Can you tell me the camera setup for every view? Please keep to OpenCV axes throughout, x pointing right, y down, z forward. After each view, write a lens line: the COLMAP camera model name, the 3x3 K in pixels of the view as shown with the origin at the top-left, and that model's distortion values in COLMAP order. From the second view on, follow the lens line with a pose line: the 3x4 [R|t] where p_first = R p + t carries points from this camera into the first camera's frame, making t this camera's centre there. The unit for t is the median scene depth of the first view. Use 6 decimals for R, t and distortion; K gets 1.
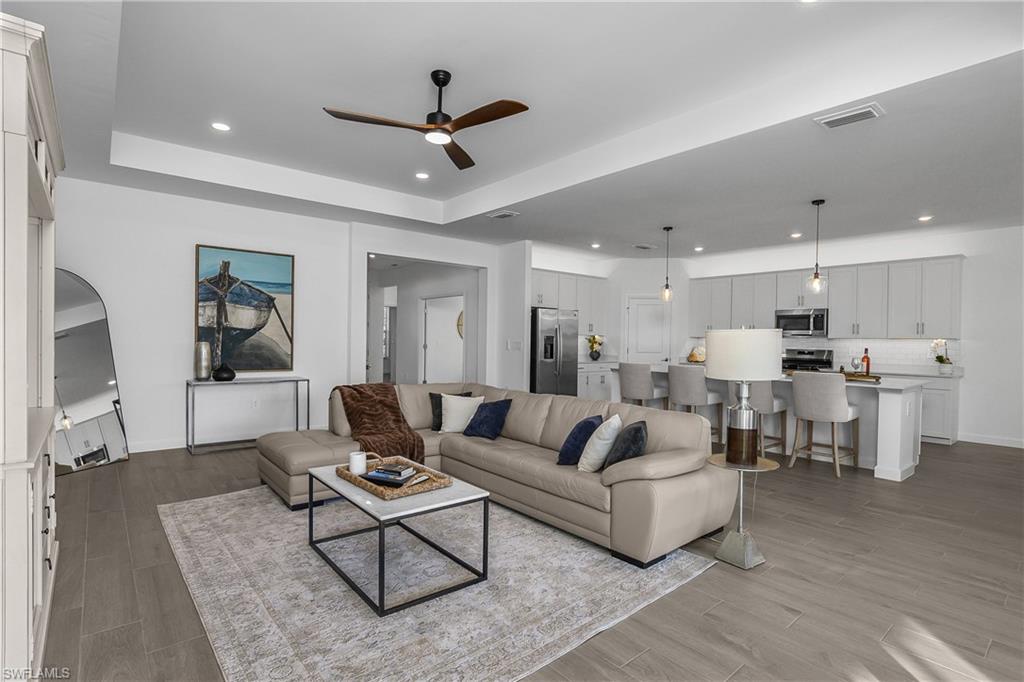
lens RADIAL K [[507.7, 0, 505.7], [0, 507.7, 343.2], [0, 0, 1]] dist [-0.004122, 0.002385]
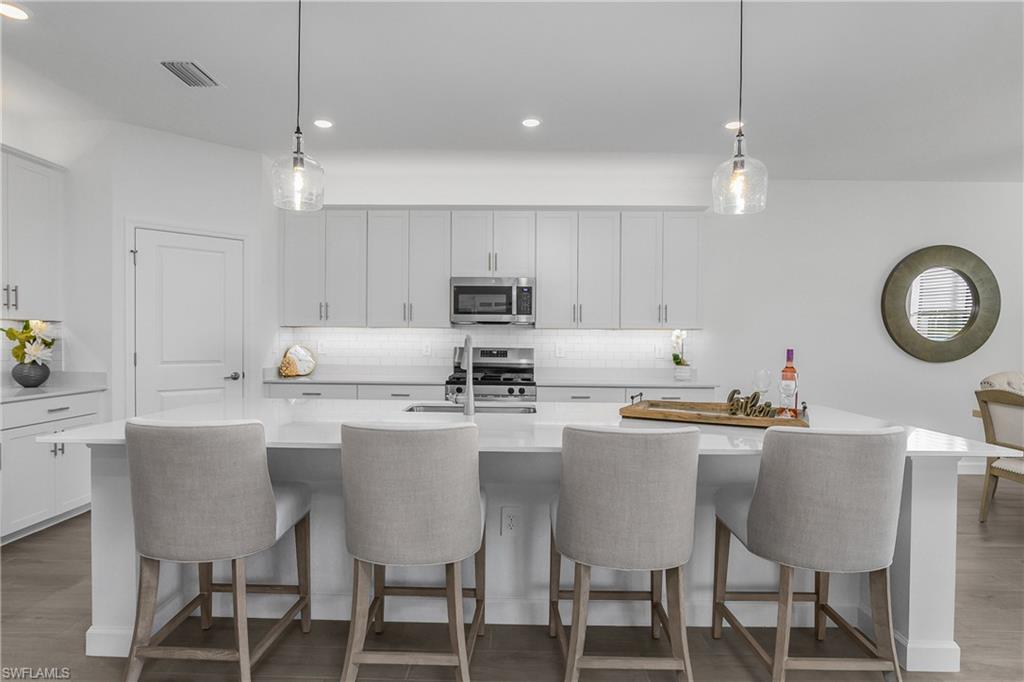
lens RADIAL K [[572.9, 0, 510.5], [0, 572.9, 335.6], [0, 0, 1]] dist [-0.014702, -0.000650]
pose [[0.660877, -0.006241, 0.750468, 0.099857], [0.006845, 0.999974, 0.002288, -0.002623], [-0.750463, 0.003625, 0.660903, 0.481662]]
